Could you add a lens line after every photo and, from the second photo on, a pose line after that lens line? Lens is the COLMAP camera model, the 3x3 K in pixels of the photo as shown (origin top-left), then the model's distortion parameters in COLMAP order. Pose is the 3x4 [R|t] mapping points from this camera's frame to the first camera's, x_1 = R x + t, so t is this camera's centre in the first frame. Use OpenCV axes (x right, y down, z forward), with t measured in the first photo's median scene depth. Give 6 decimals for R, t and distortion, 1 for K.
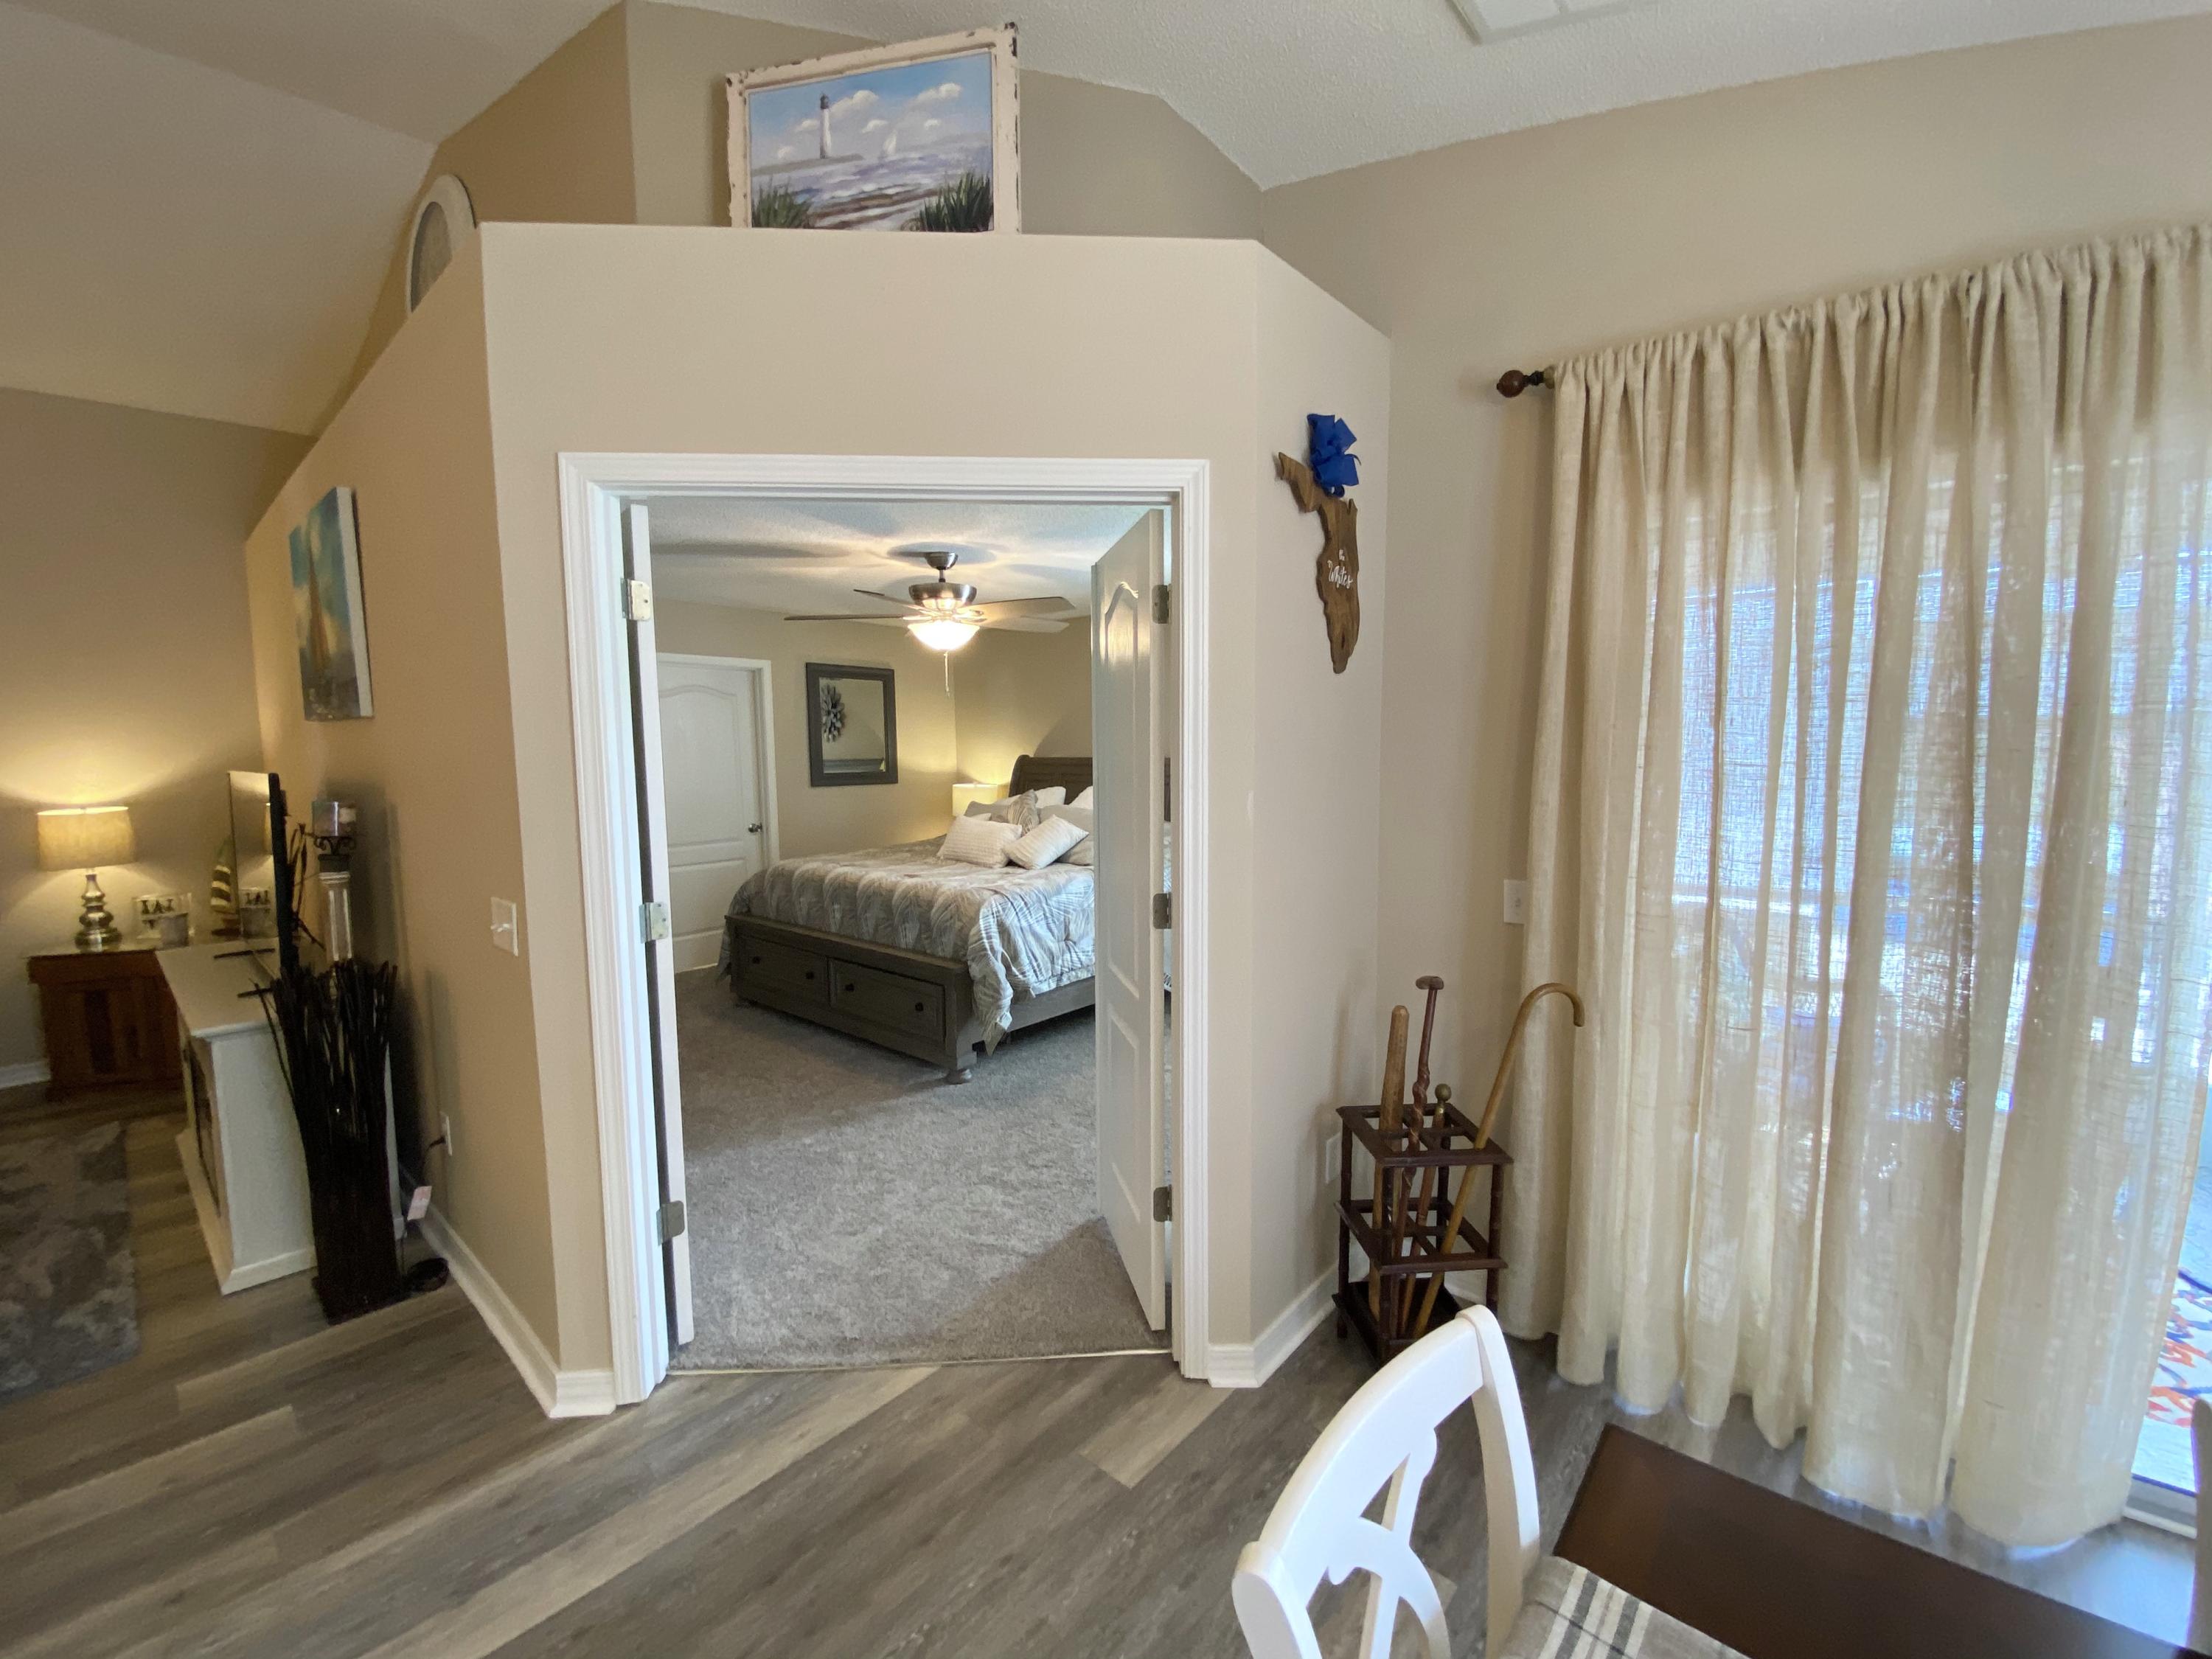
lens RADIAL K [[890.9, 0, 1101.2], [0, 890.9, 825.6], [0, 0, 1]] dist [0.051345, -0.034904]
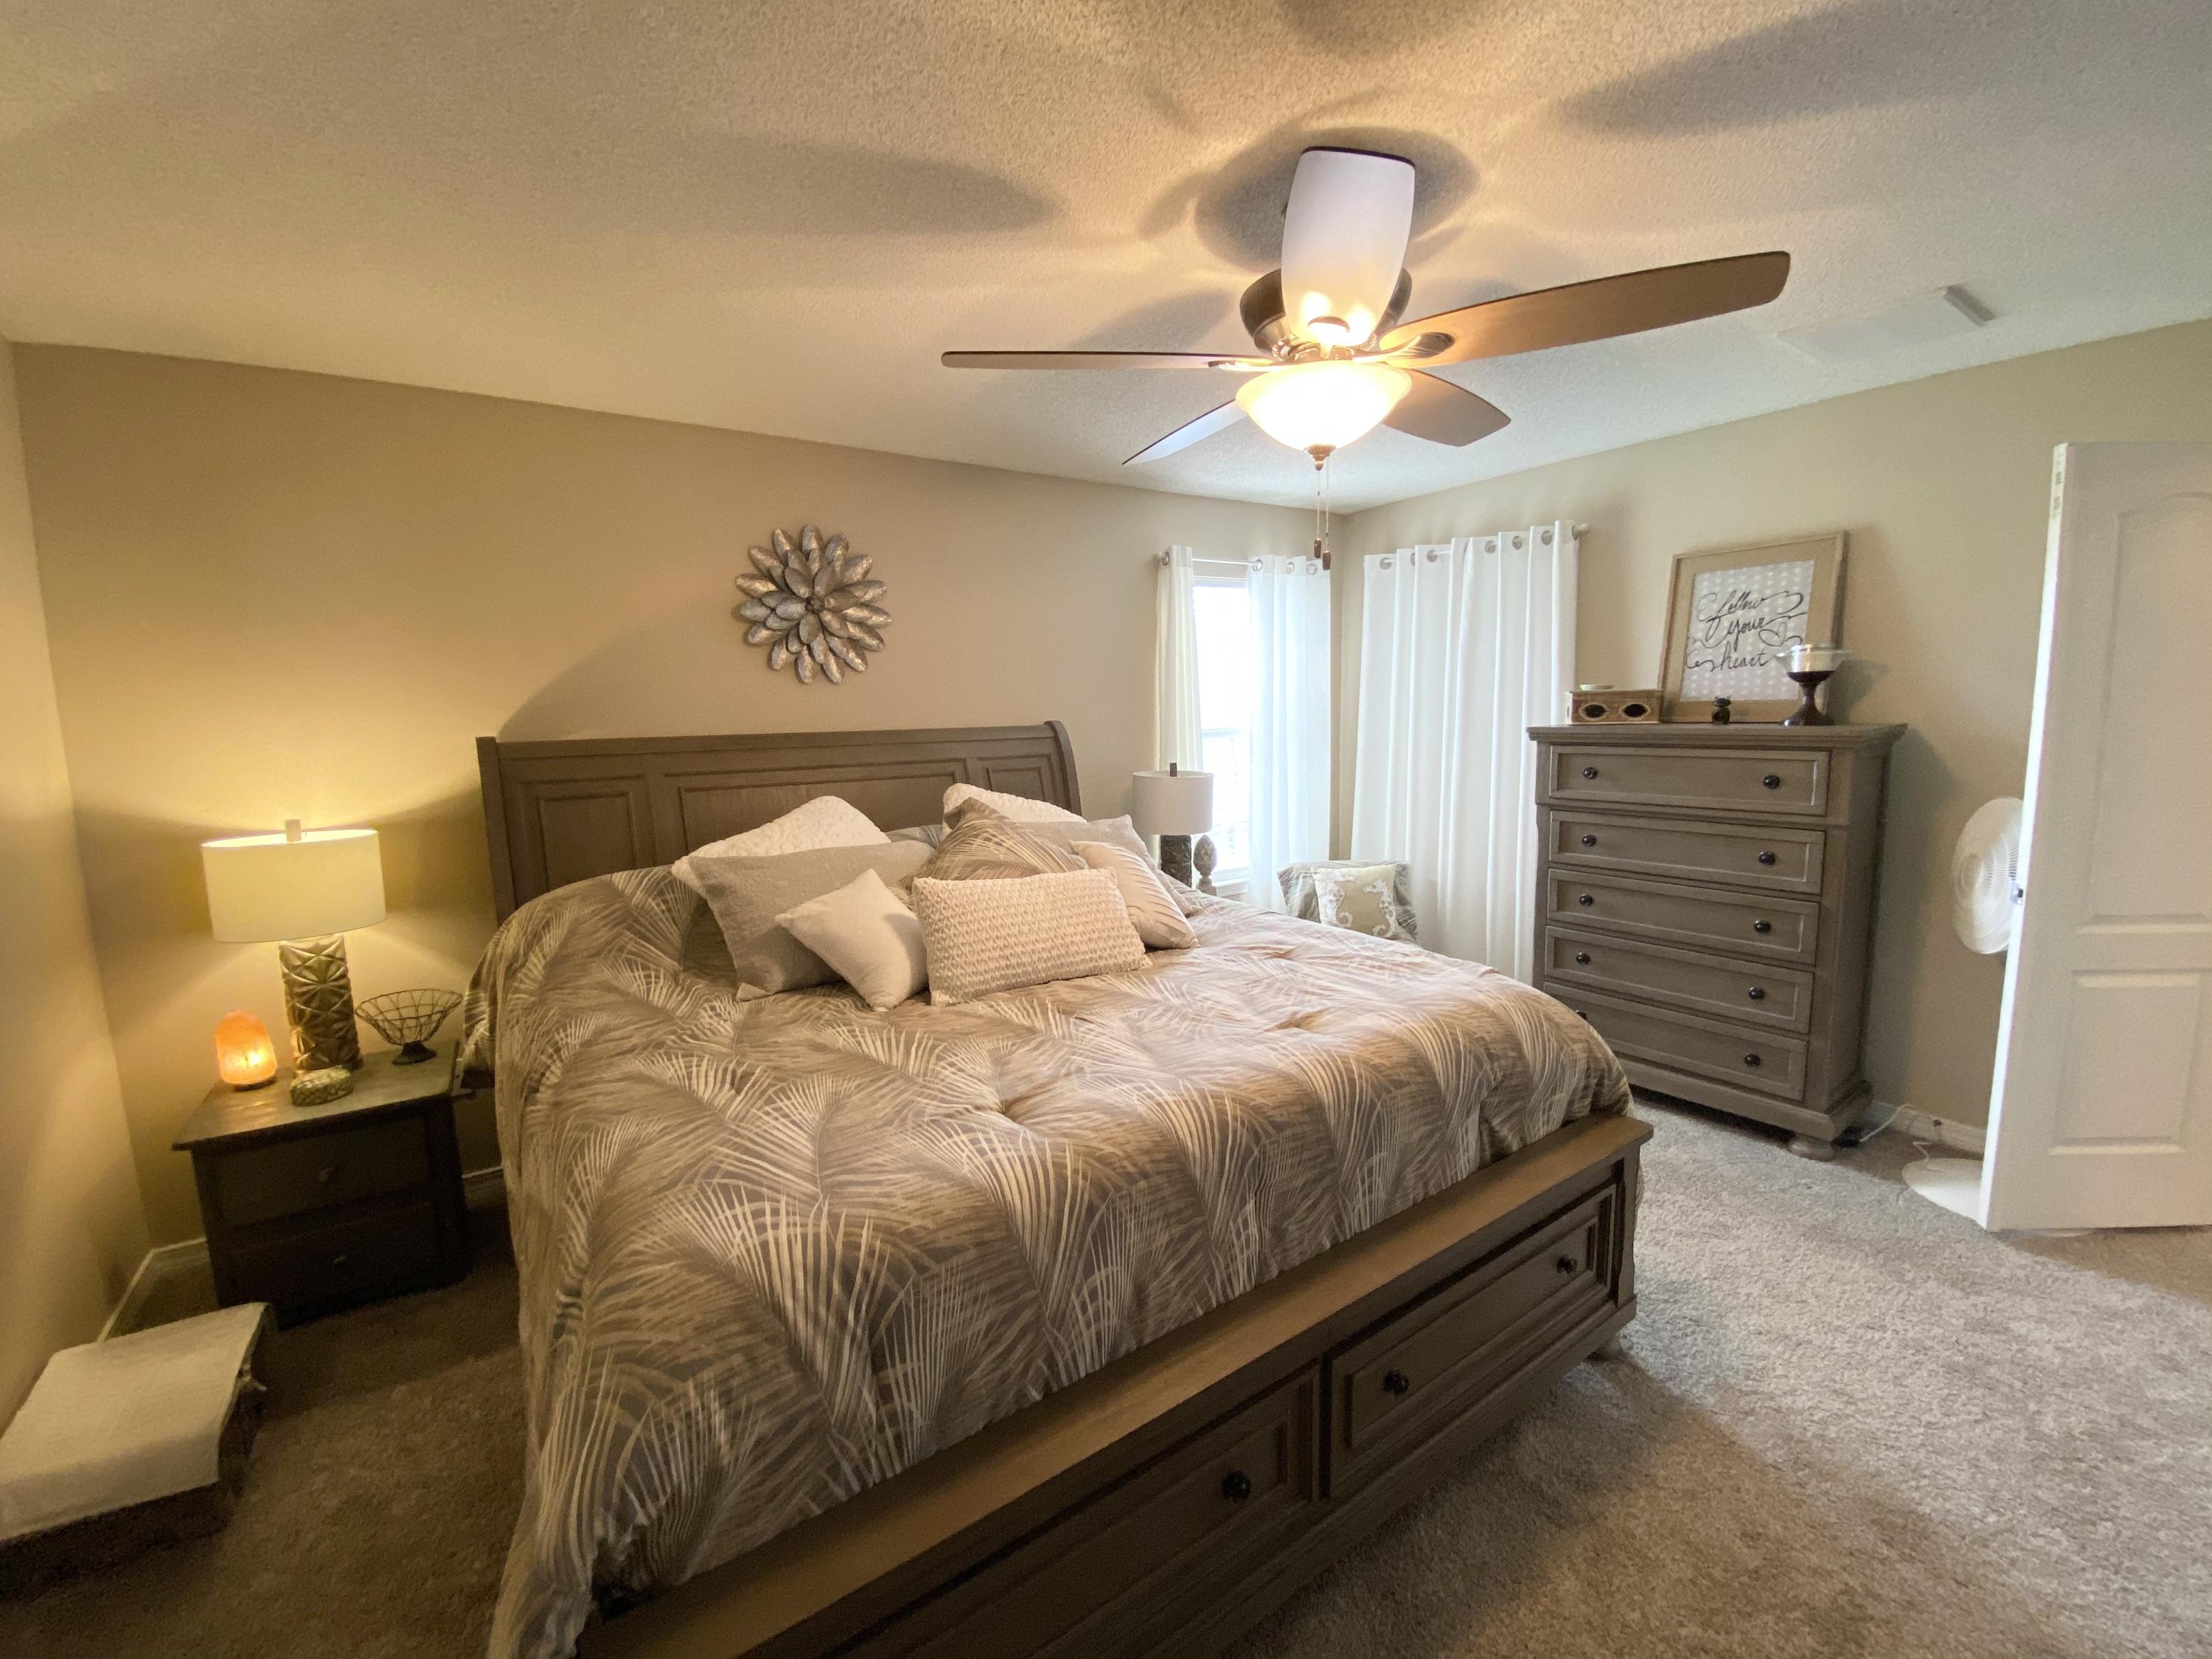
lens RADIAL K [[900.5, 0, 1103.0], [0, 900.5, 823.4], [0, 0, 1]] dist [-0.001016, -0.011441]
pose [[0.243398, -0.115547, 0.963019, -0.592009], [0.108115, 0.989923, 0.091450, -0.072426], [-0.963882, 0.081858, 0.253438, 0.968109]]
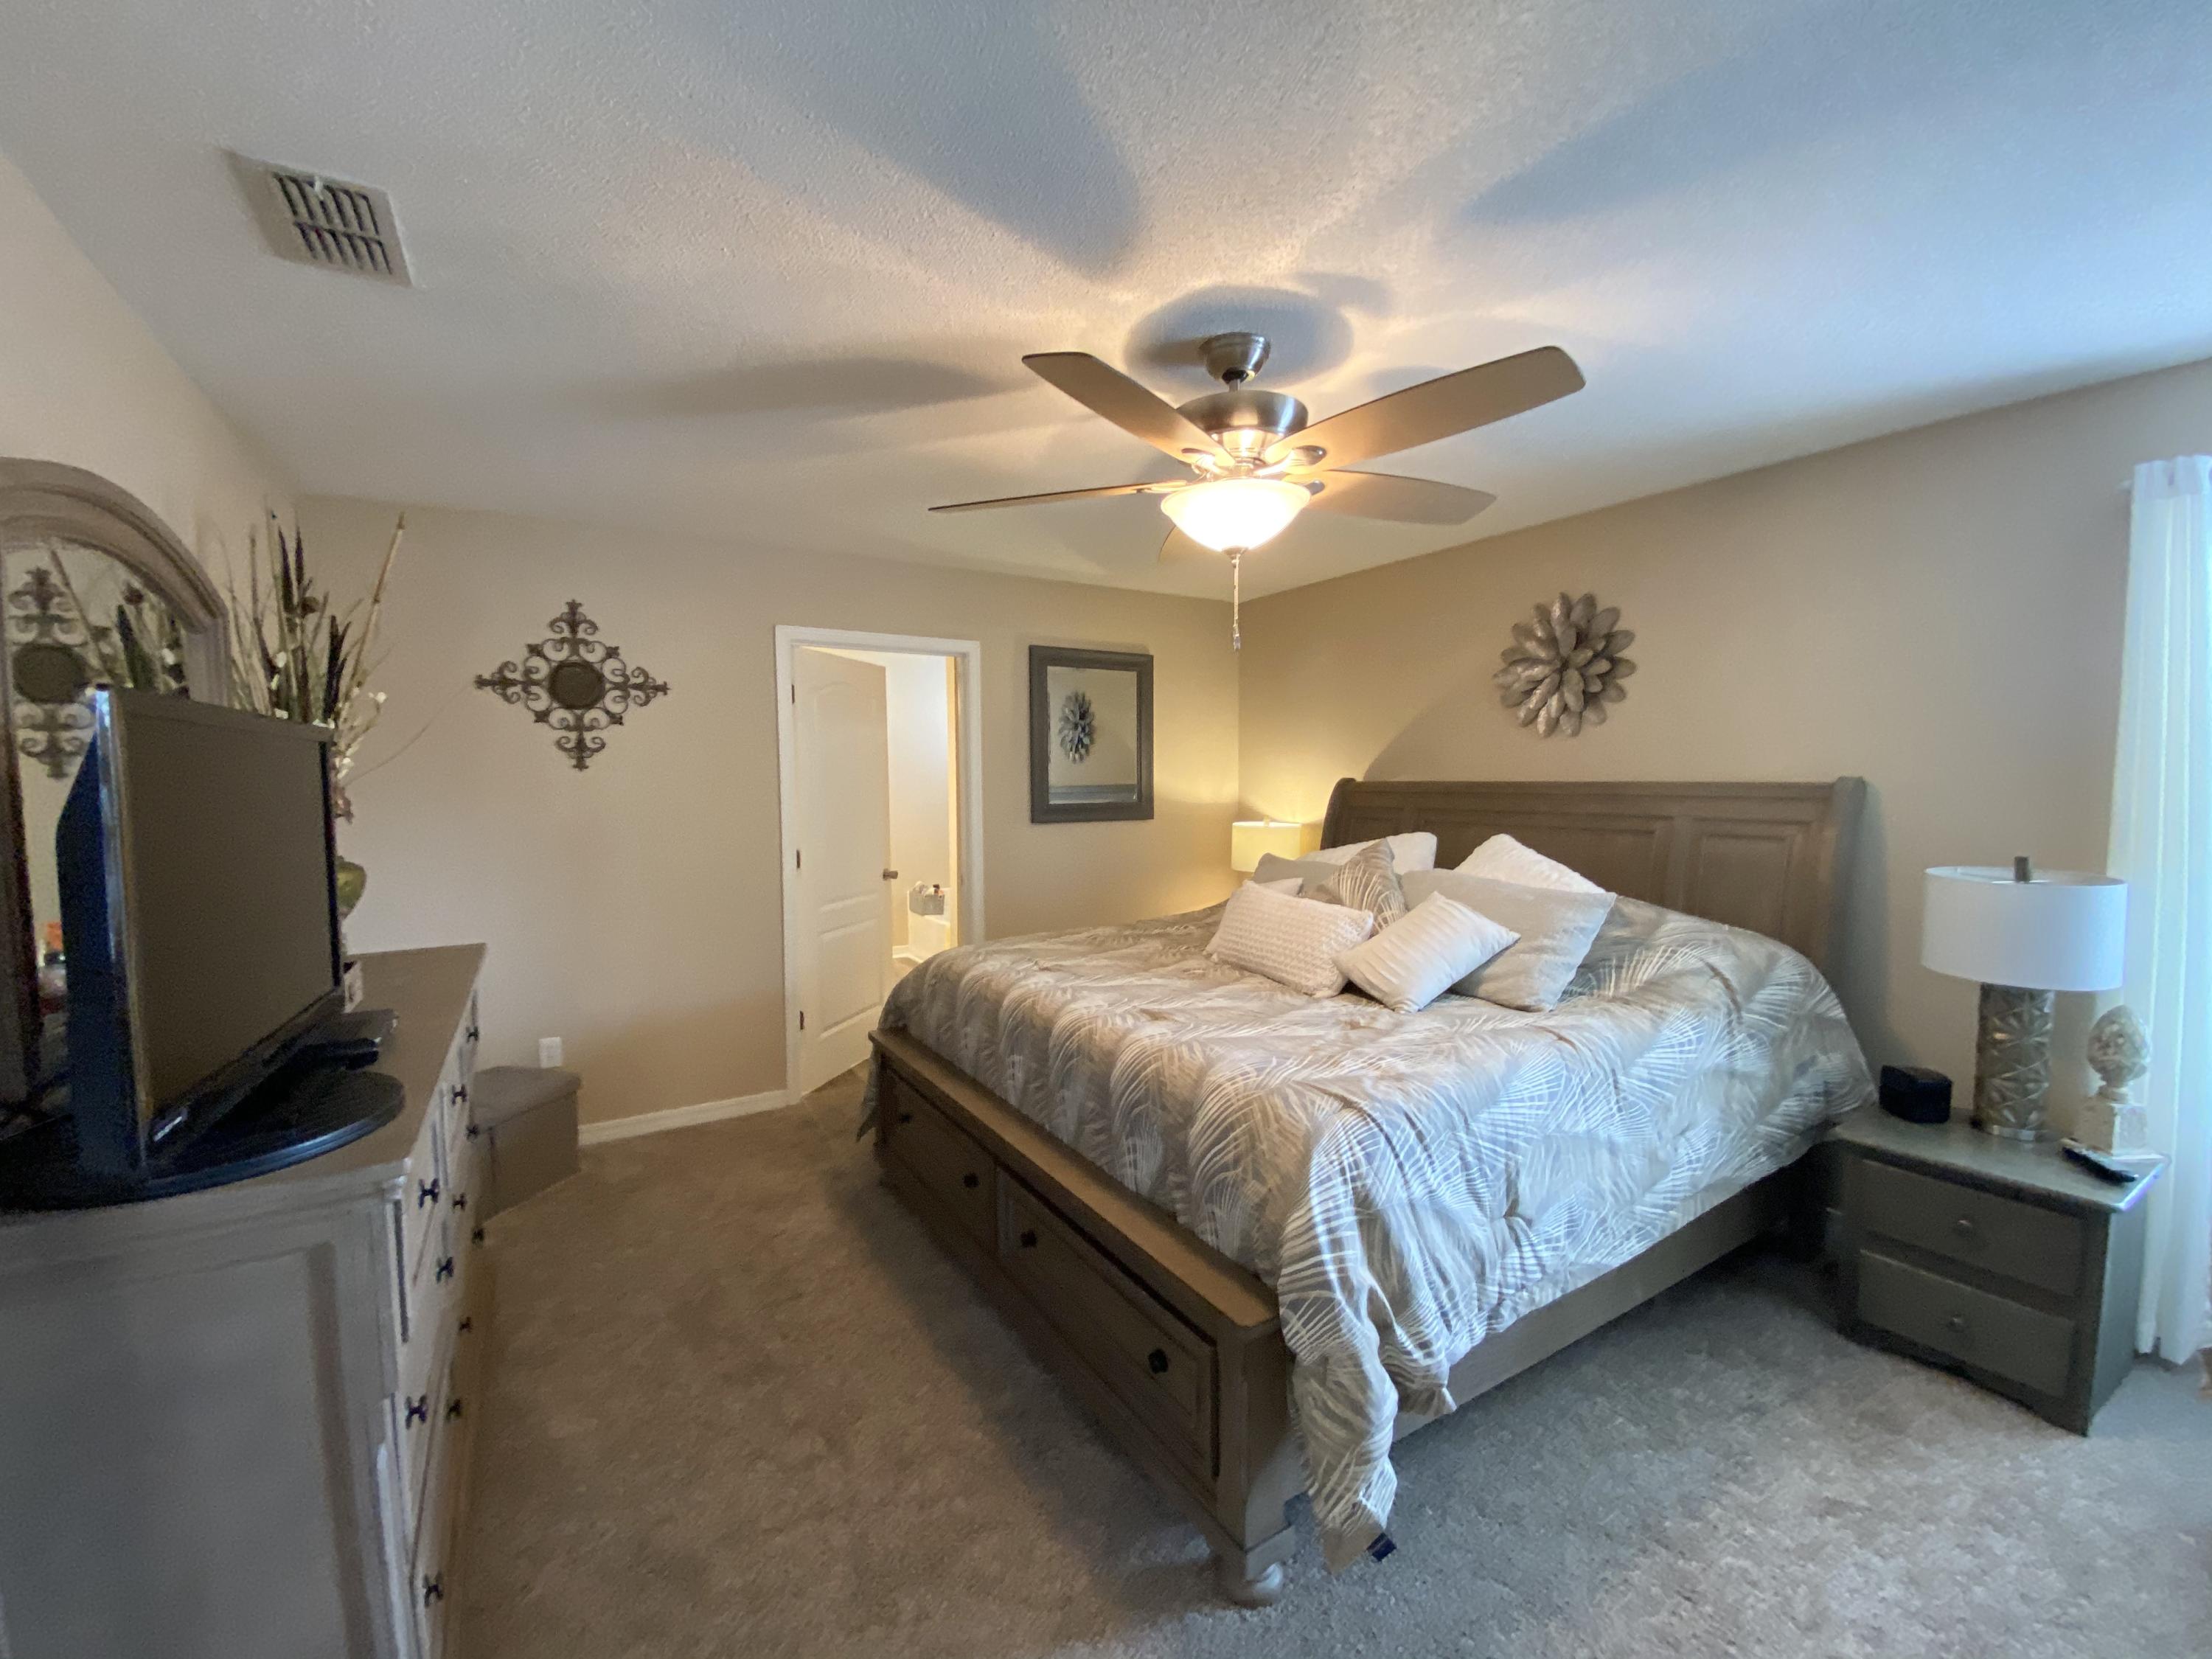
lens RADIAL K [[890.9, 0, 1101.2], [0, 890.9, 825.6], [0, 0, 1]] dist [0.051345, -0.034904]
pose [[0.954217, 0.019771, -0.298462, -0.093763], [-0.029491, 0.999170, -0.028097, -0.034187], [0.297659, 0.035612, 0.954008, 0.508439]]
